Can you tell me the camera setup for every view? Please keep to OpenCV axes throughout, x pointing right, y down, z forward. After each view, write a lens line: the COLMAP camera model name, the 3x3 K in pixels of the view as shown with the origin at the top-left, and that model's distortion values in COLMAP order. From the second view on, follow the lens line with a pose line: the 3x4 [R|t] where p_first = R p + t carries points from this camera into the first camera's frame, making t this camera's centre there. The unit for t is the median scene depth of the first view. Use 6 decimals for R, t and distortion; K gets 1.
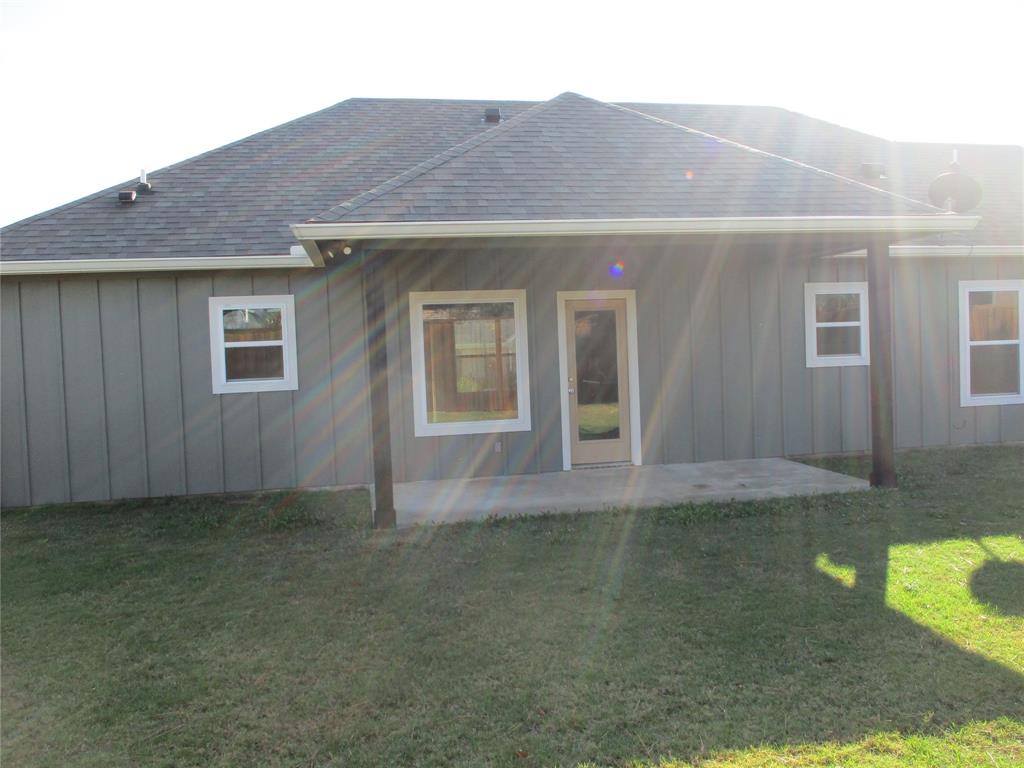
lens RADIAL K [[843.1, 0, 516.0], [0, 843.1, 380.4], [0, 0, 1]] dist [-0.044885, 0.005887]
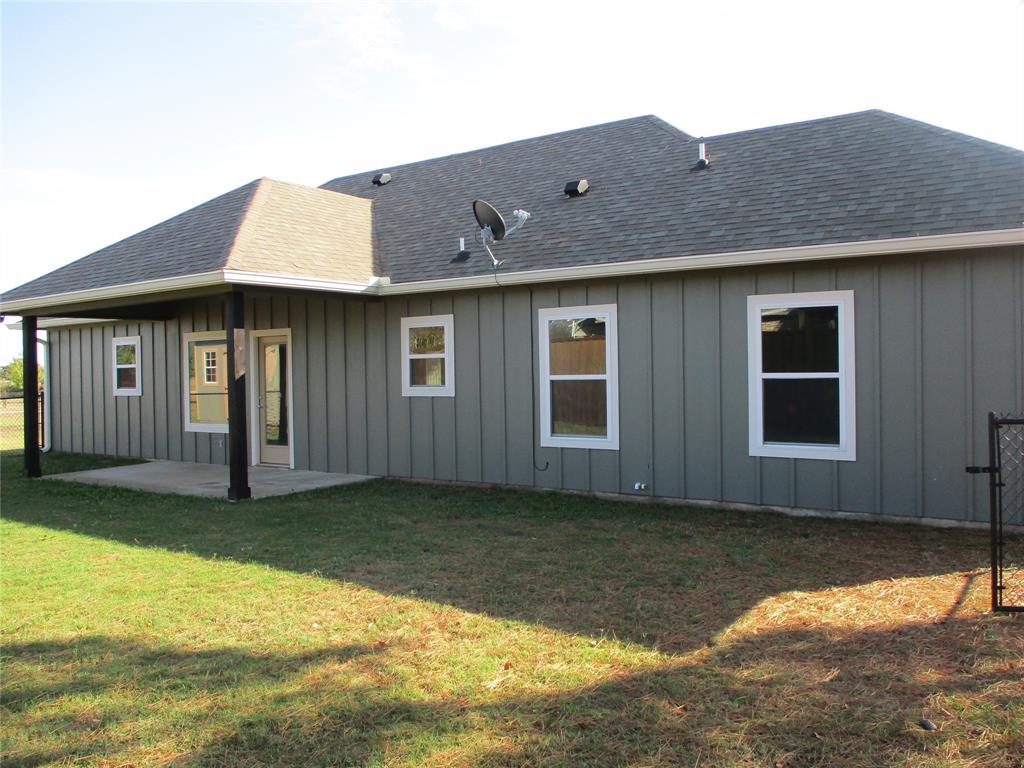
lens RADIAL K [[843.1, 0, 516.0], [0, 843.1, 380.4], [0, 0, 1]] dist [-0.044885, 0.005887]
pose [[0.754363, 0.034354, -0.655558, 1.049851], [-0.030136, 0.999389, 0.017695, -0.053220], [0.655766, 0.006408, 0.754937, 0.264038]]
